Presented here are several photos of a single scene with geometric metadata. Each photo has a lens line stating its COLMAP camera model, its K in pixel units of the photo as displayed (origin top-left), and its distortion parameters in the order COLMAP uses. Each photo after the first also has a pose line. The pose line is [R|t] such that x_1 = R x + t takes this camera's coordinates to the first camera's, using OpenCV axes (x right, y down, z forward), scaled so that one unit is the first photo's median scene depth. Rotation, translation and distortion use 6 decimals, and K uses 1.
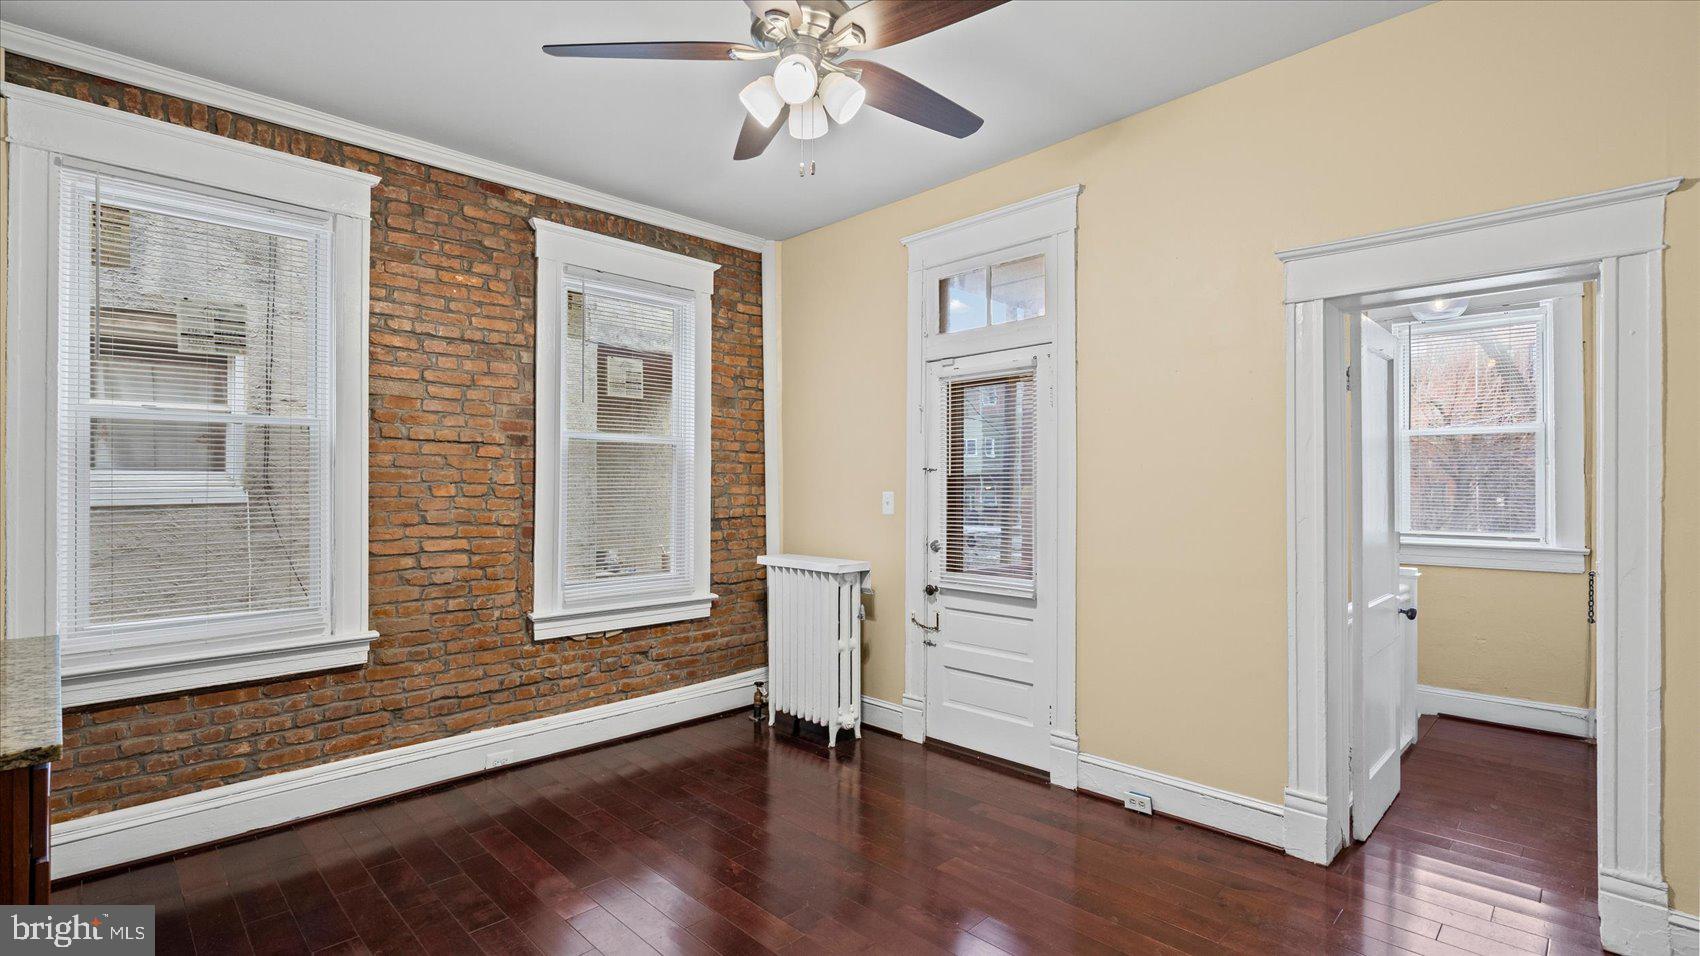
lens RADIAL K [[770.4, 0, 836.0], [0, 770.4, 489.8], [0, 0, 1]] dist [0.001954, 0.000667]
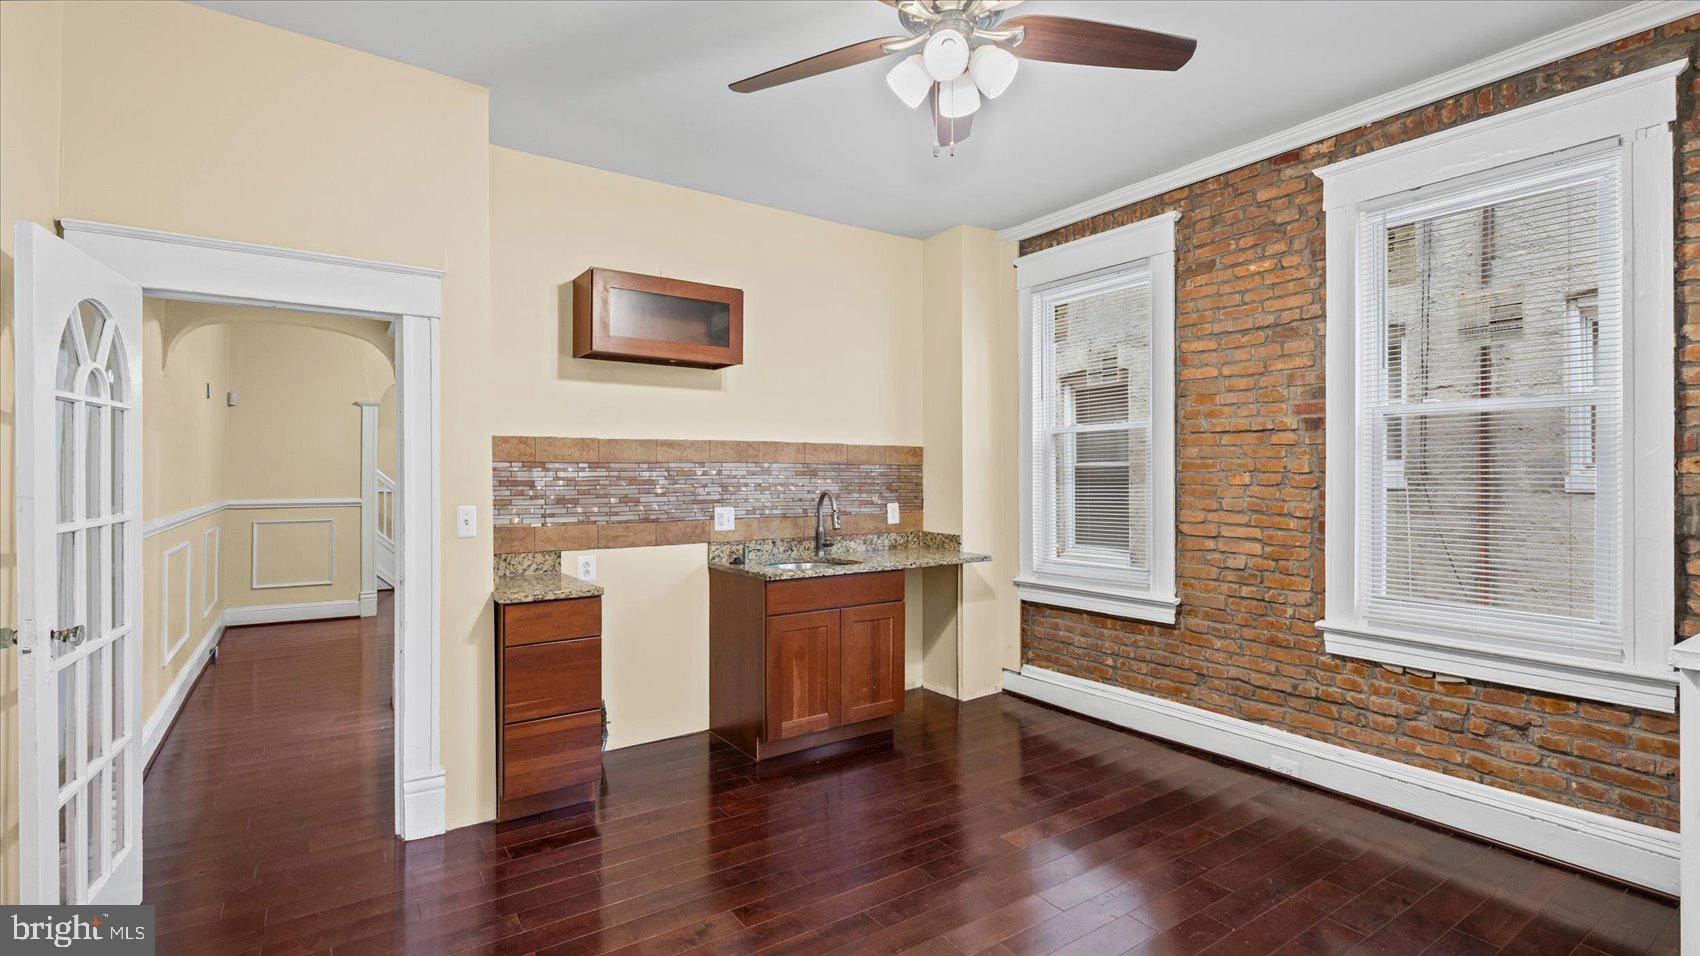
lens RADIAL K [[770.4, 0, 841.3], [0, 770.4, 472.8], [0, 0, 1]] dist [0.001954, 0.000667]
pose [[-0.172323, 0.000079, -0.985041, 0.585206], [0.001180, 0.999999, -0.000126, -0.007984], [0.985040, -0.001184, -0.172323, 0.637003]]
